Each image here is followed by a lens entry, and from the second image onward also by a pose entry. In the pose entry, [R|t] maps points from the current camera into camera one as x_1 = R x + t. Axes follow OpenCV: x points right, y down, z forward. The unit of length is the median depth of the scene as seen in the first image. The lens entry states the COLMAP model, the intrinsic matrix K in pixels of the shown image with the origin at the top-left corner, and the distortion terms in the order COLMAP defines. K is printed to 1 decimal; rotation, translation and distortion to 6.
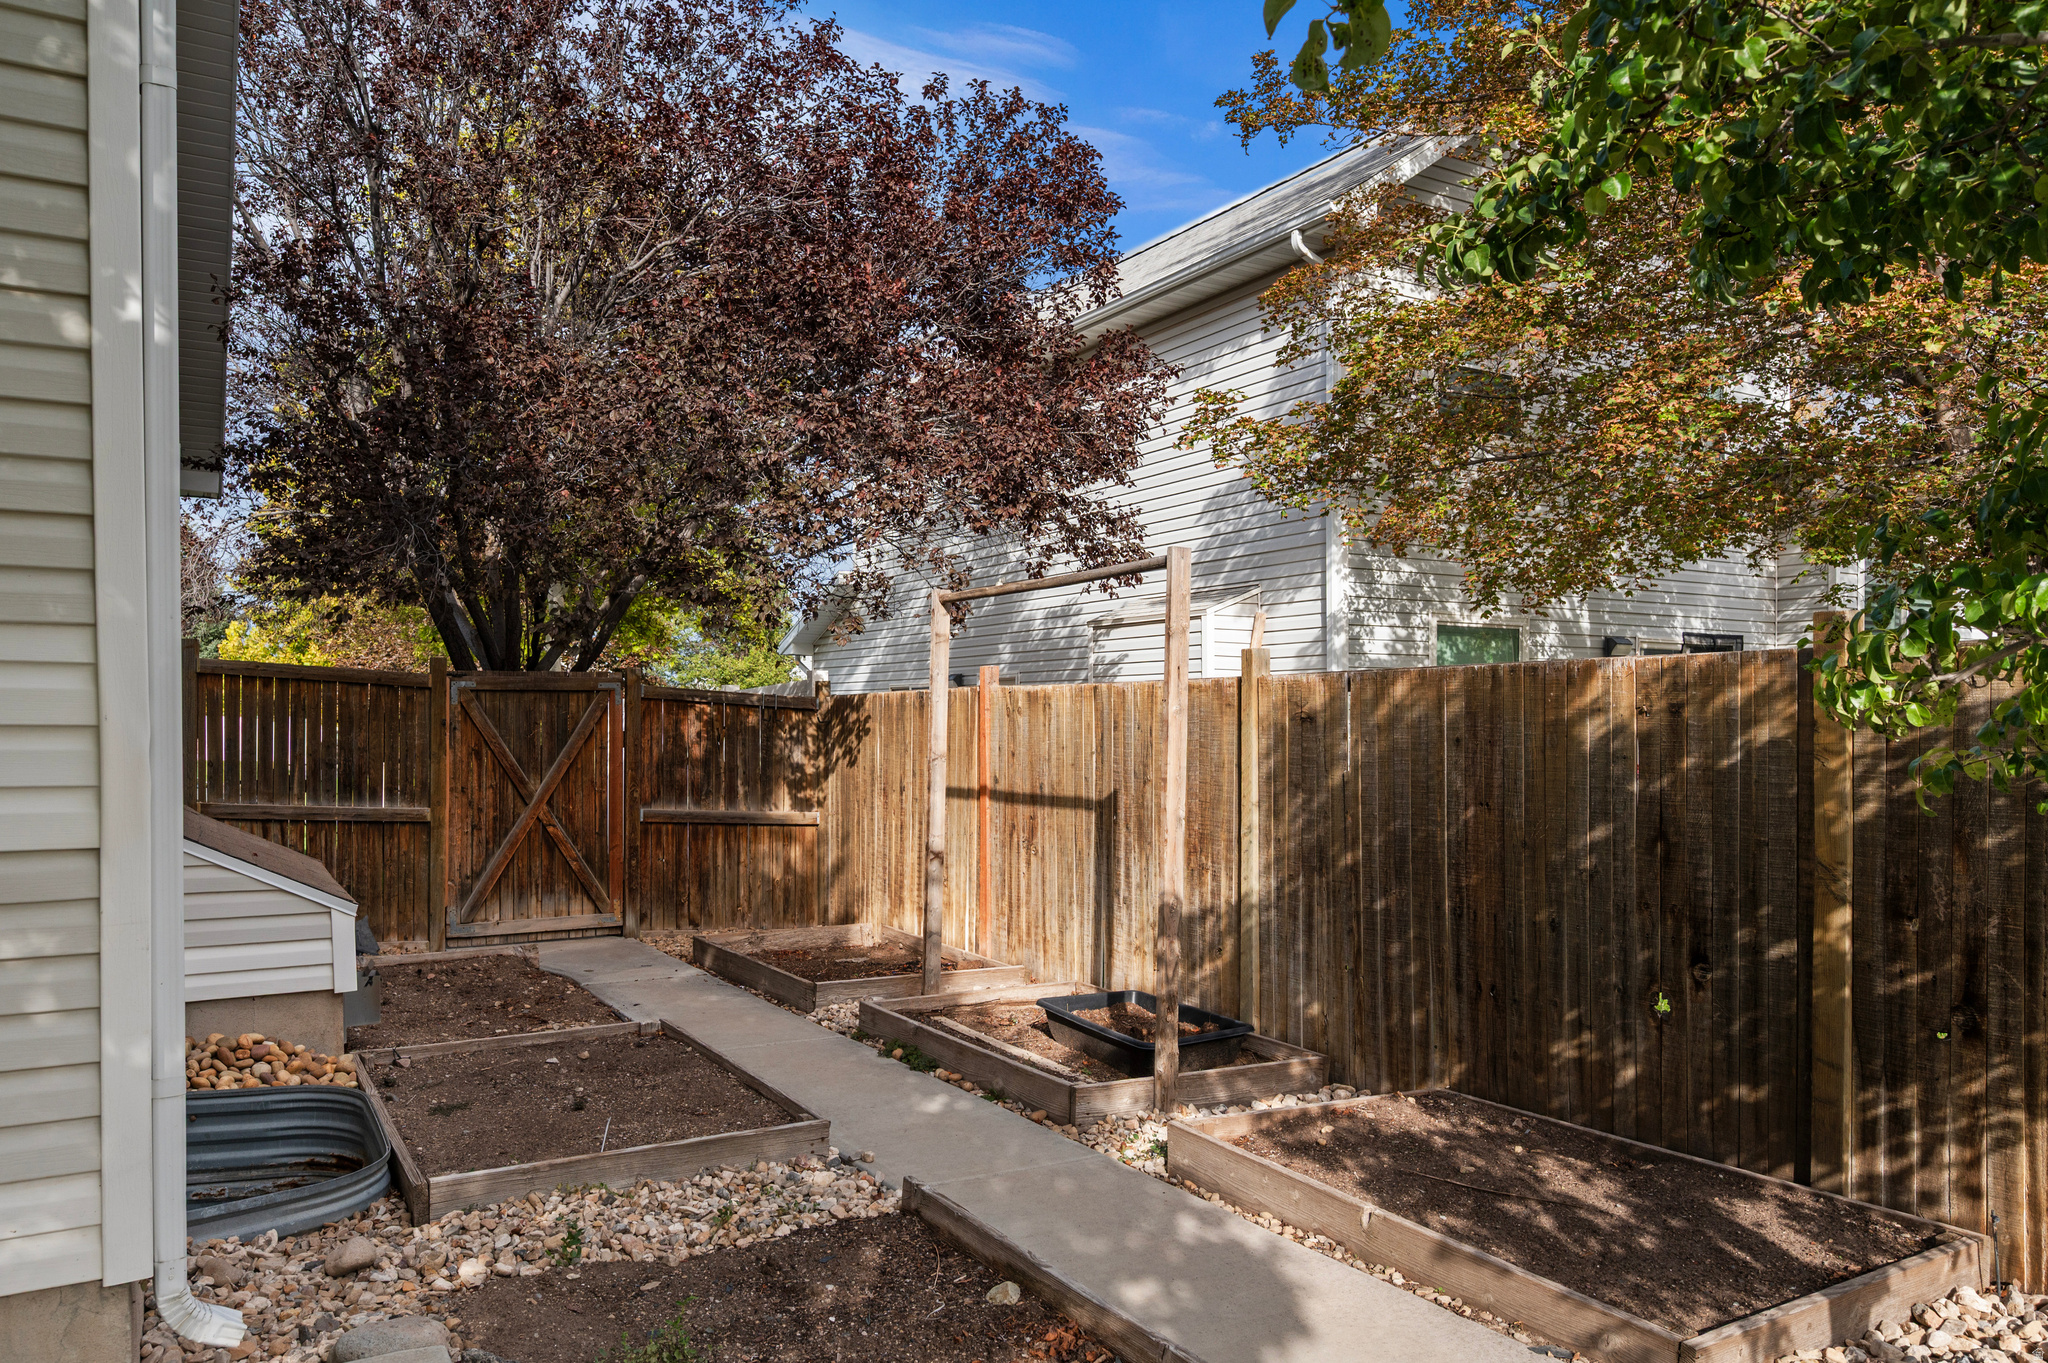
lens RADIAL K [[1379.4, 0, 1024.0], [0, 1379.4, 681.5], [0, 0, 1]] dist [-0.000754, -0.000176]
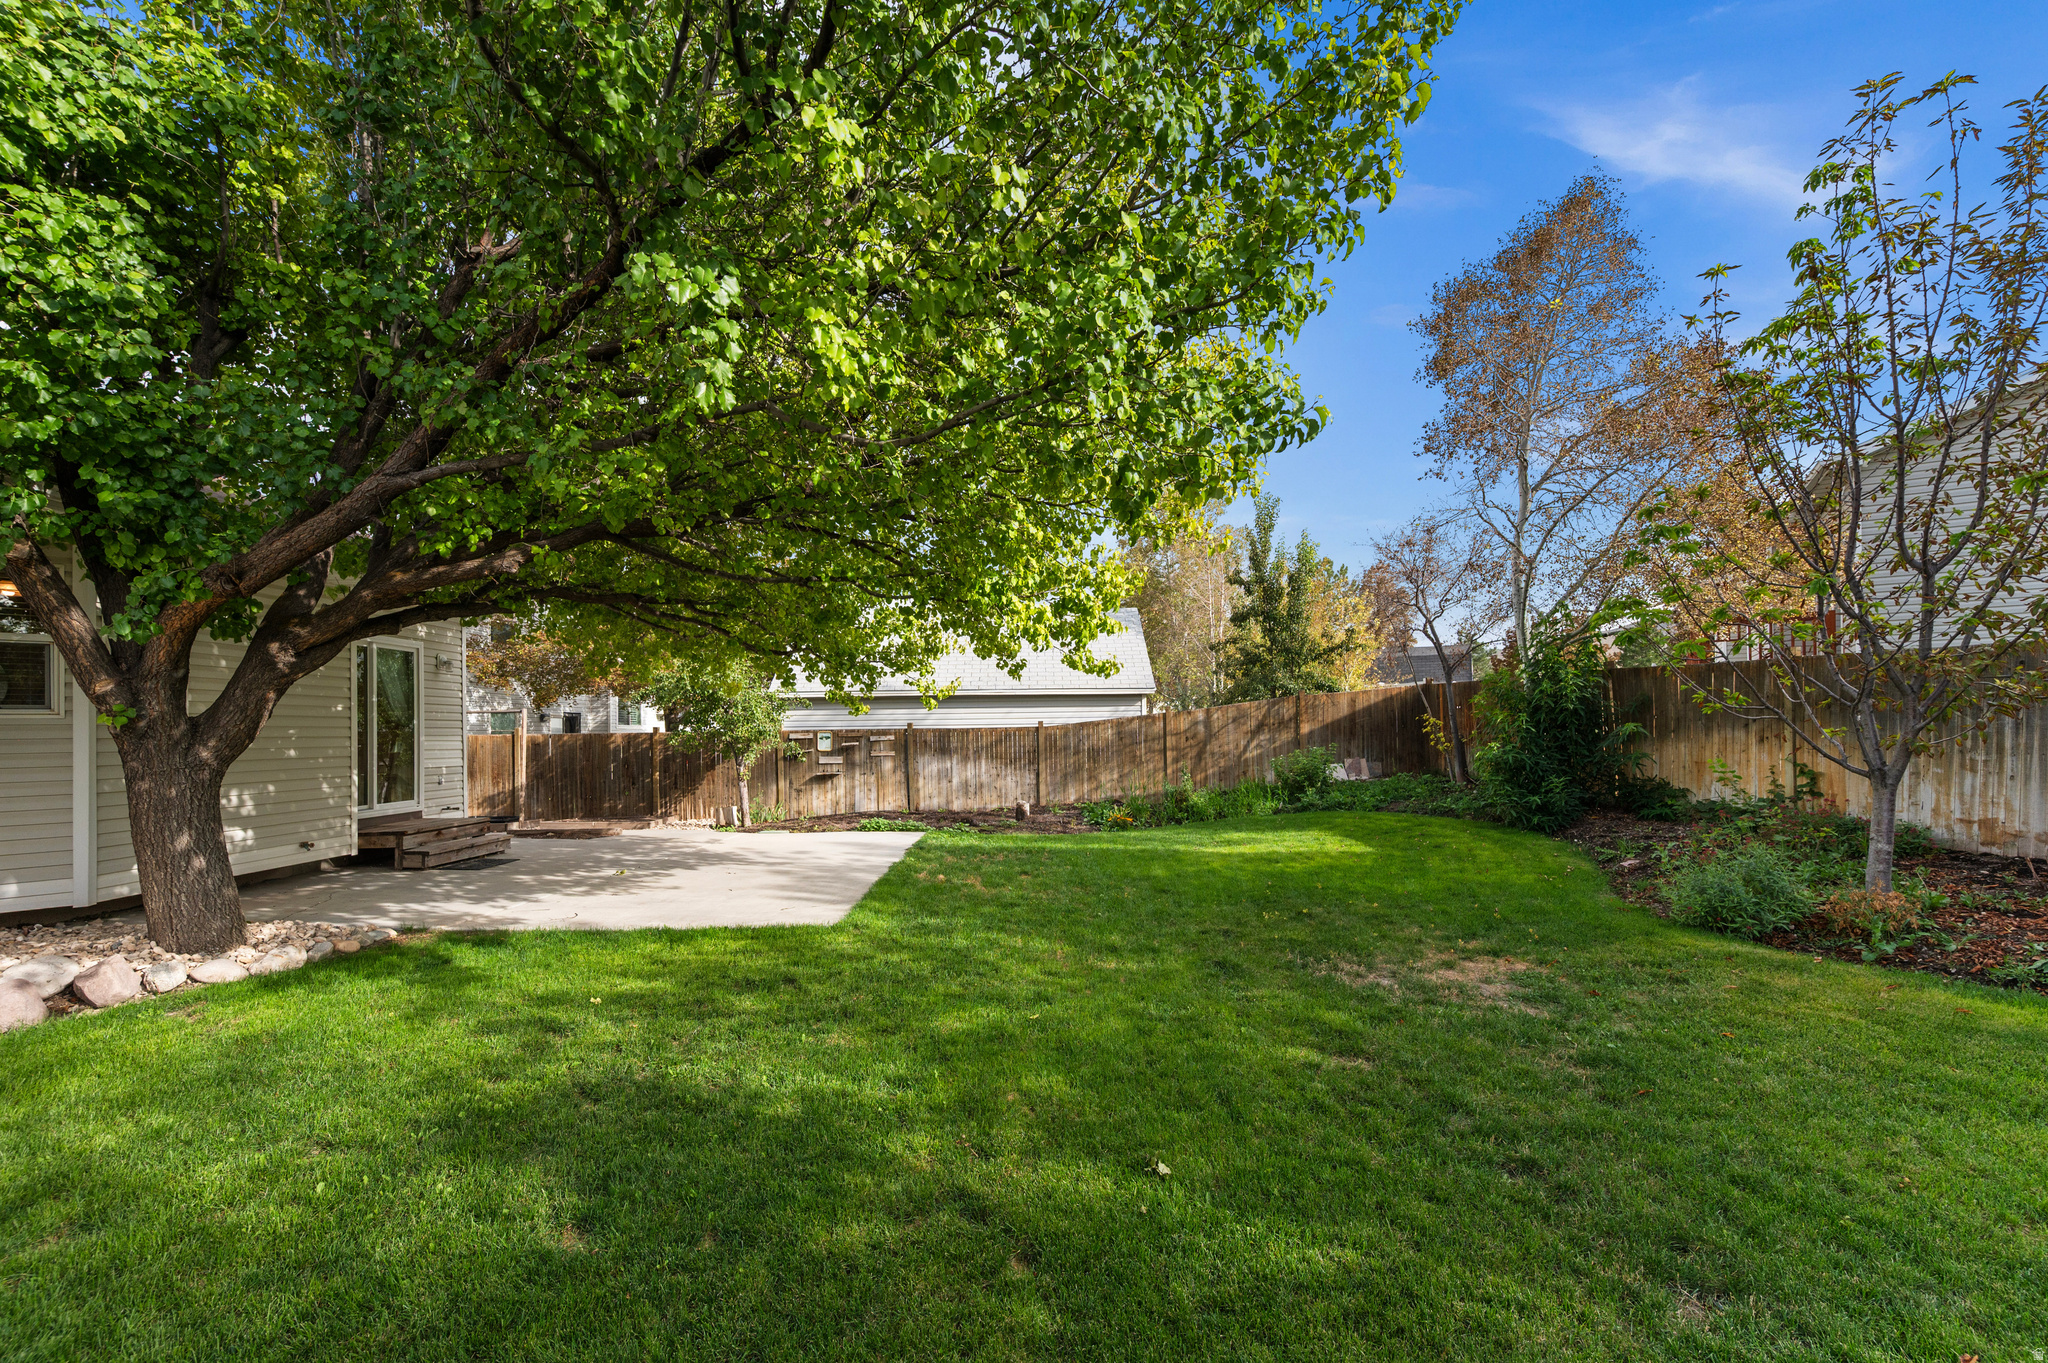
lens RADIAL K [[836.3, 0, 1021.1], [0, 836.3, 722.6], [0, 0, 1]] dist [0.000038, -0.000143]
pose [[0.512112, 0.005244, 0.858903, -1.200050], [-0.008745, 0.999961, -0.000891, -0.049694], [-0.858874, -0.007055, 0.512138, -1.577159]]
